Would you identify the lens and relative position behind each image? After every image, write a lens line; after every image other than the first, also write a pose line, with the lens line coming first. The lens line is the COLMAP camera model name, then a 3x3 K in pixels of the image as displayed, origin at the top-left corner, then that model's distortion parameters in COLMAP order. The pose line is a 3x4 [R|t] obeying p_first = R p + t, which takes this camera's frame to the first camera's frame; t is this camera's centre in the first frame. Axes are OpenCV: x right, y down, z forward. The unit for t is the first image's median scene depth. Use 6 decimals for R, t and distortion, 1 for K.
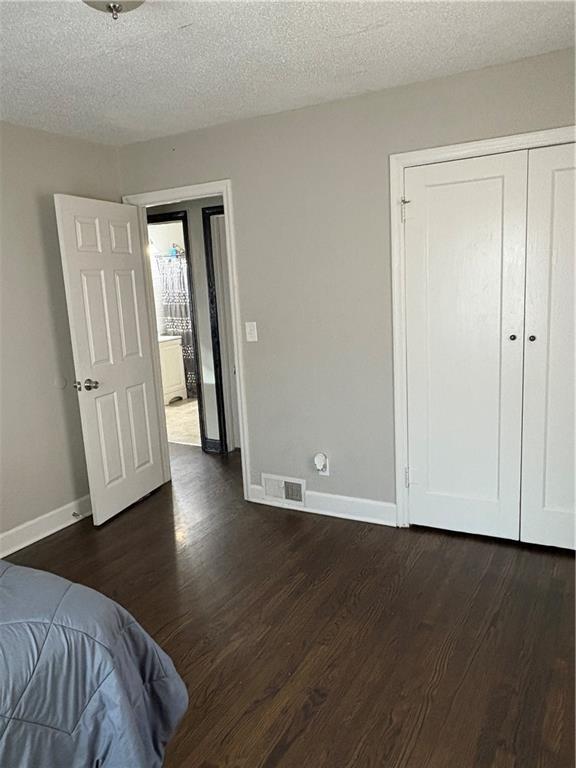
lens RADIAL K [[580.6, 0, 288.3], [0, 580.6, 384.5], [0, 0, 1]] dist [0.025648, -0.039418]
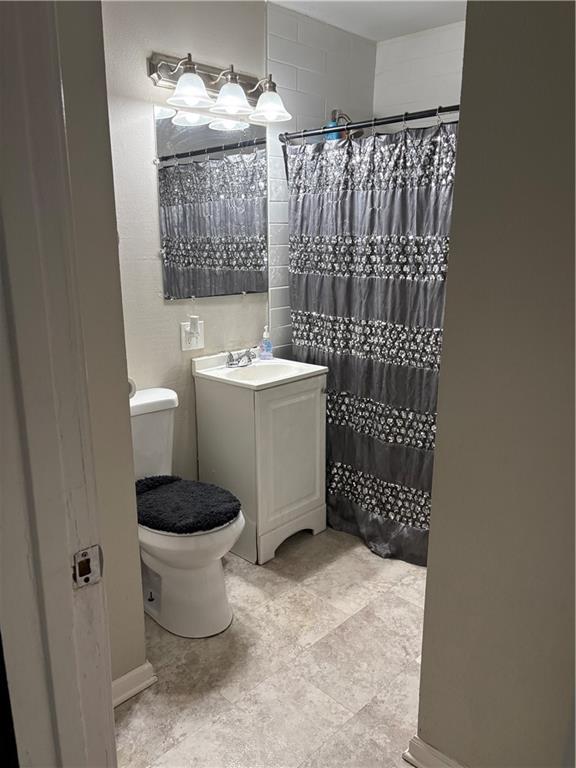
lens RADIAL K [[580.6, 0, 287.3], [0, 580.6, 384.7], [0, 0, 1]] dist [0.025648, -0.039418]
pose [[0.967533, 0.117498, -0.223770, -0.126271], [-0.100482, 0.991214, 0.086008, -0.099983], [0.231910, -0.060731, 0.970840, 0.643142]]
